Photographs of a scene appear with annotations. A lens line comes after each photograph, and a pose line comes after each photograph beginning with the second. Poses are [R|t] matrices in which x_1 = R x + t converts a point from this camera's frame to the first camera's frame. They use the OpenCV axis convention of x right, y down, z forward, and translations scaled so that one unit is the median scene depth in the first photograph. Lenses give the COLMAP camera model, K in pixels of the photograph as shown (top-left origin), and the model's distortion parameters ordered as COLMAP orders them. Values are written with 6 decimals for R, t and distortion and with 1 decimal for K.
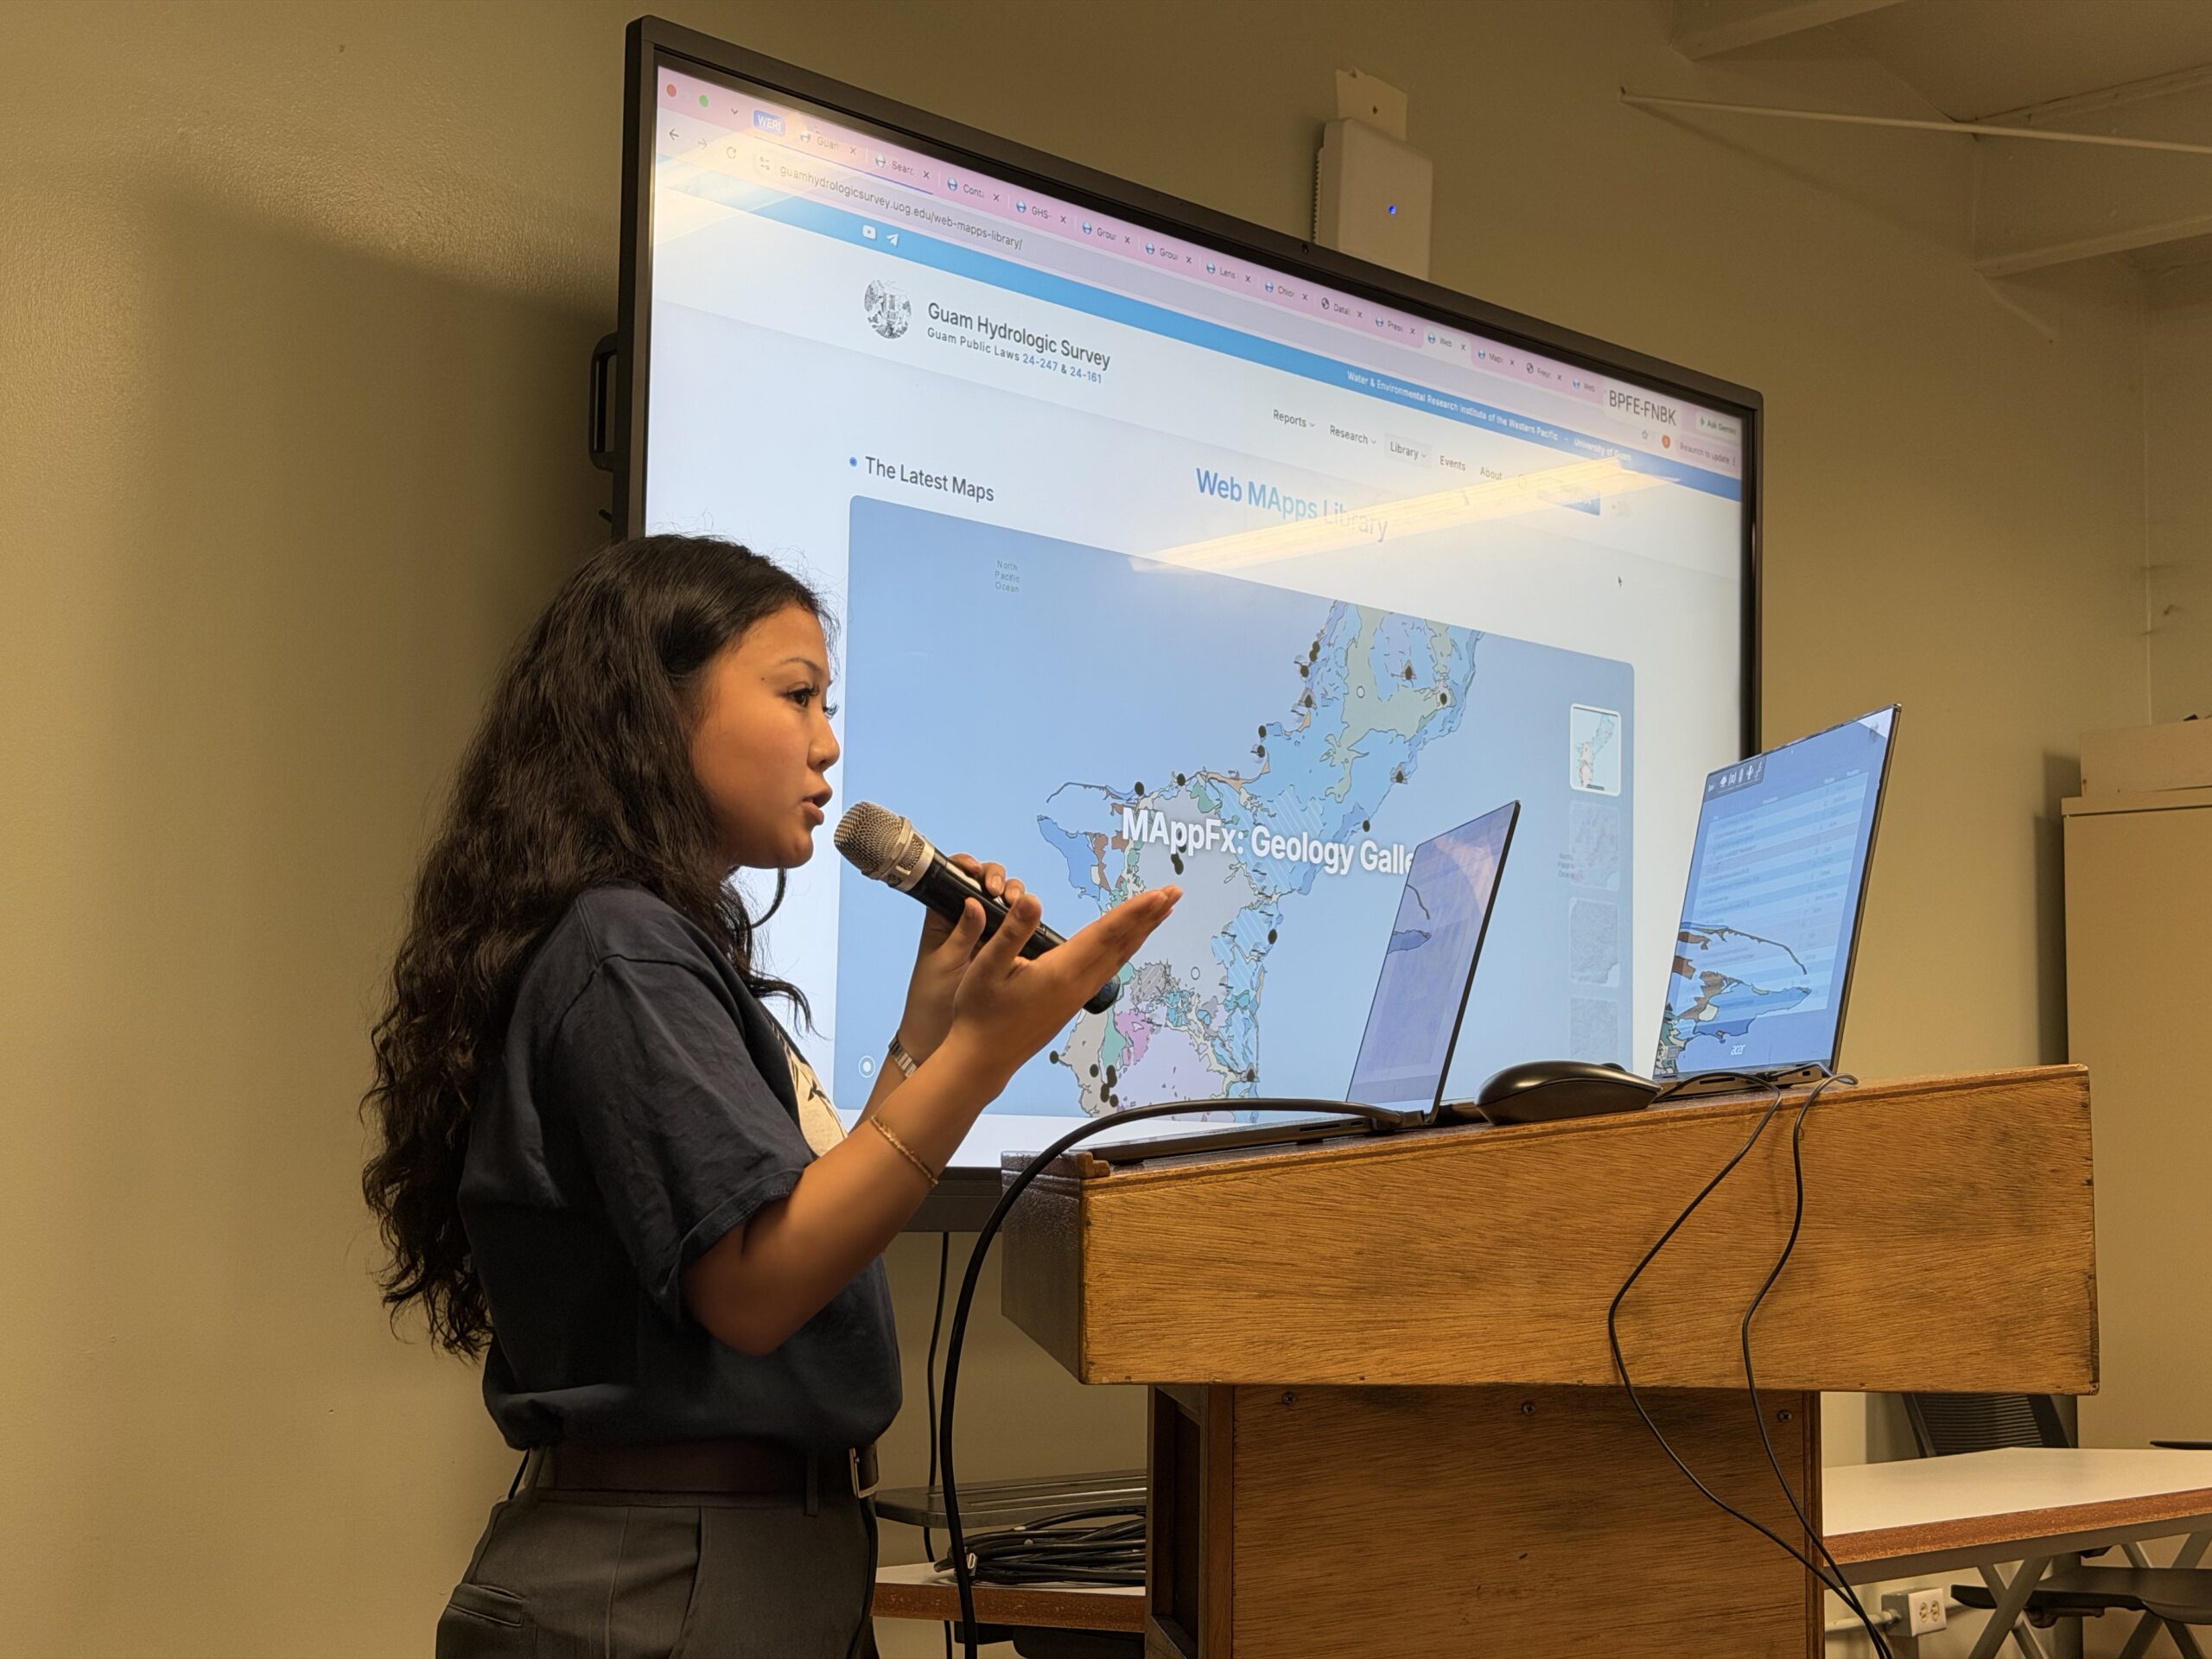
lens RADIAL K [[3143.5, 0, 1115.7], [0, 3143.5, 851.9], [0, 0, 1]] dist [0.121970, 0.000000]
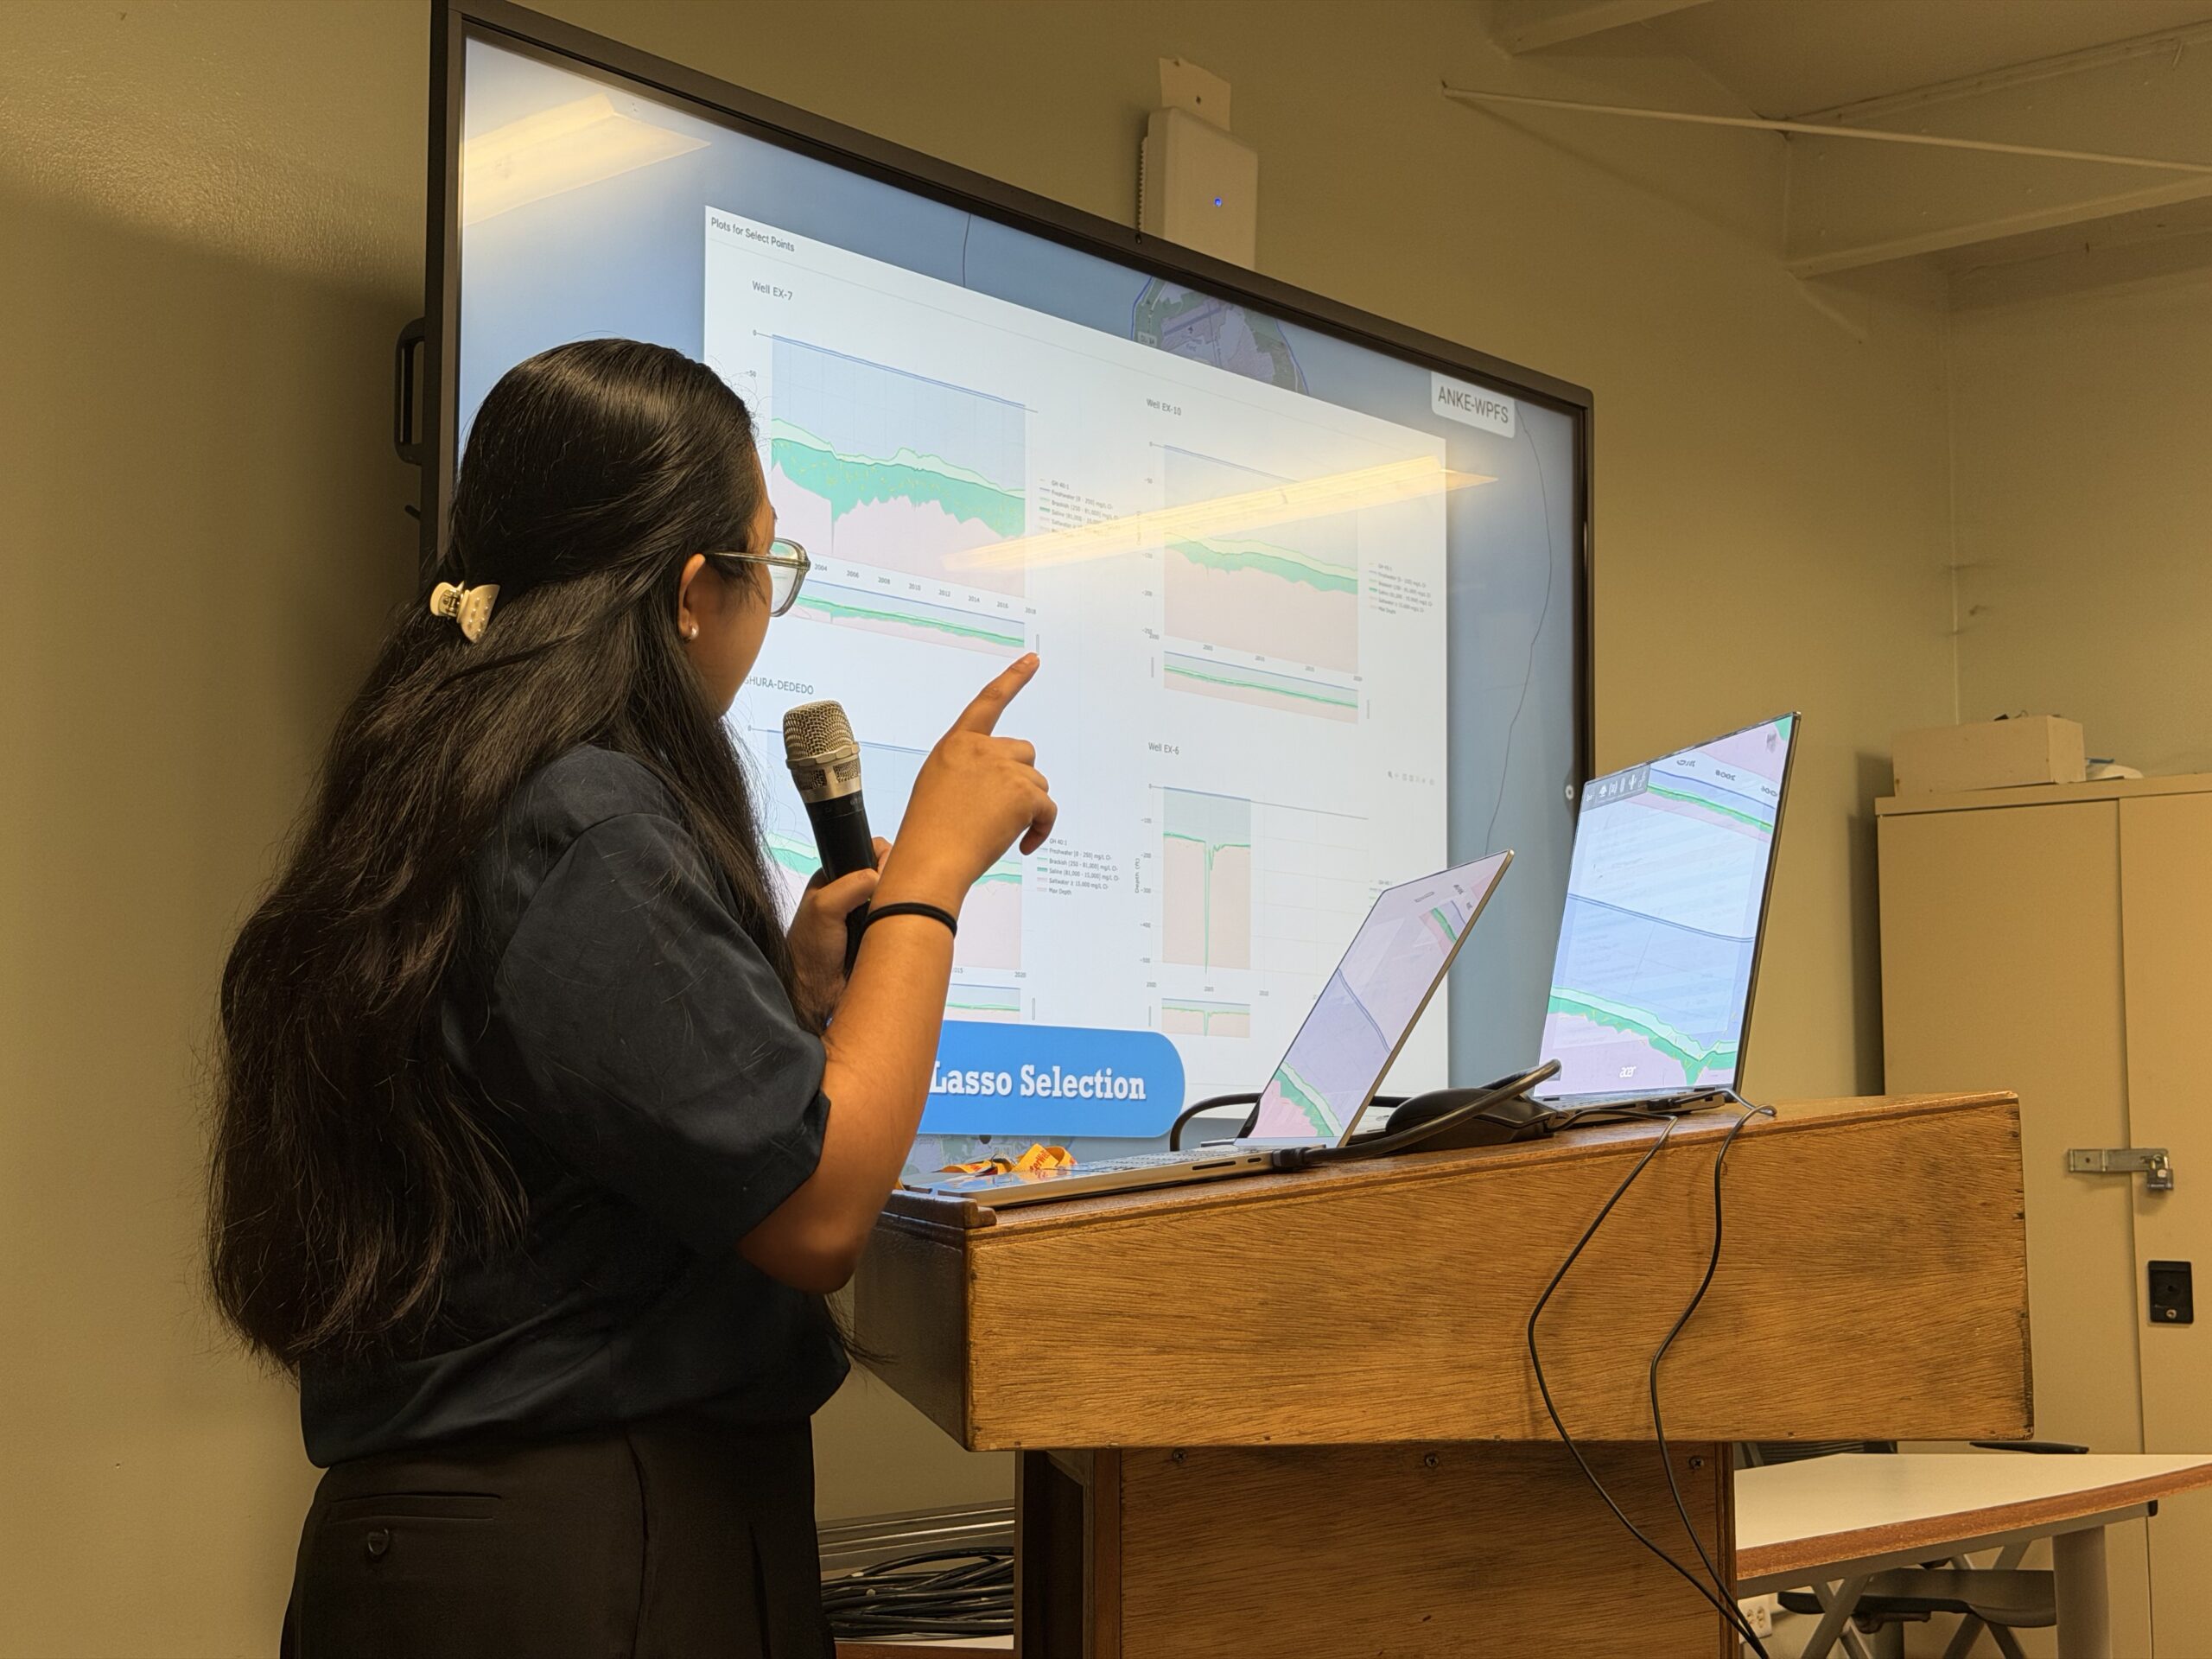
lens RADIAL K [[3143.5, 0, 1103.5], [0, 3143.5, 836.9], [0, 0, 1]] dist [0.121970, 0.000000]
pose [[0.997932, -0.005380, 0.064055, -0.018846], [0.005645, 0.999976, -0.003954, -0.004815], [-0.064032, 0.004308, 0.997939, 0.046671]]
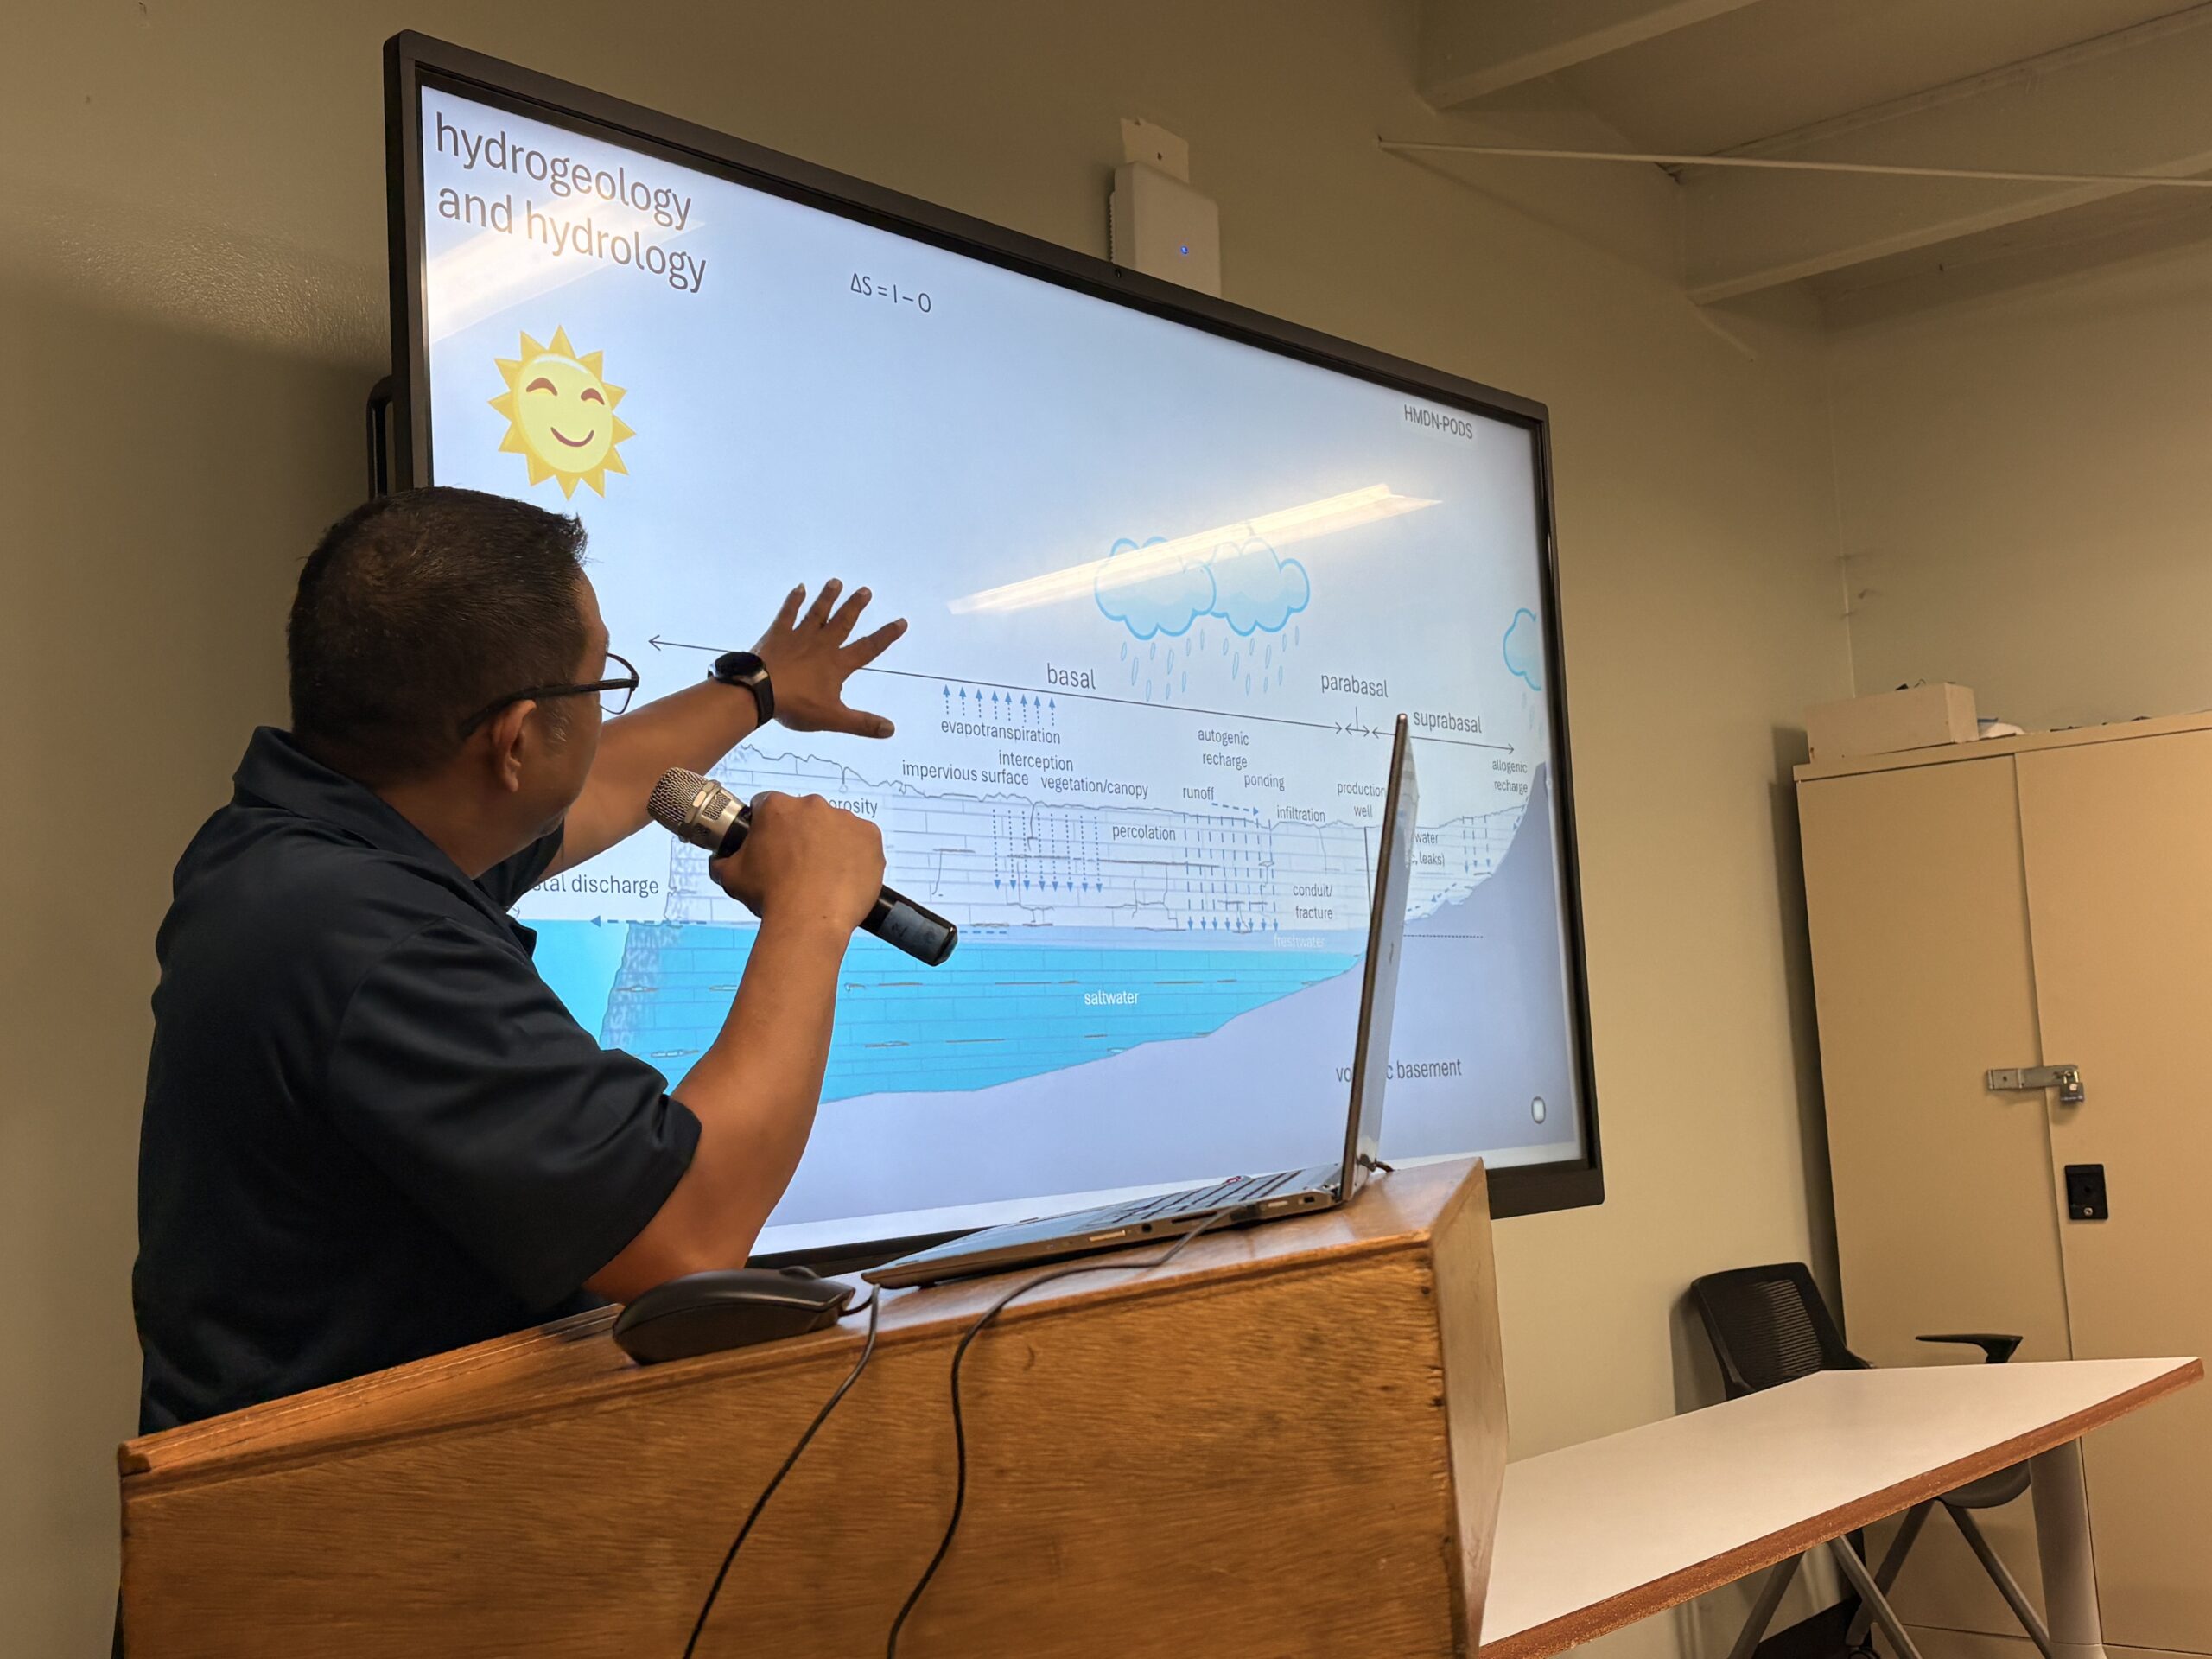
lens RADIAL K [[2658.3, 0, 1130.1], [0, 2658.3, 815.8], [0, 0, 1]] dist [0.104658, 0.000000]
pose [[0.994659, -0.069042, 0.076724, -0.016252], [0.070057, 0.997486, -0.010619, -0.017570], [-0.075798, 0.015937, 0.996996, 0.223211]]
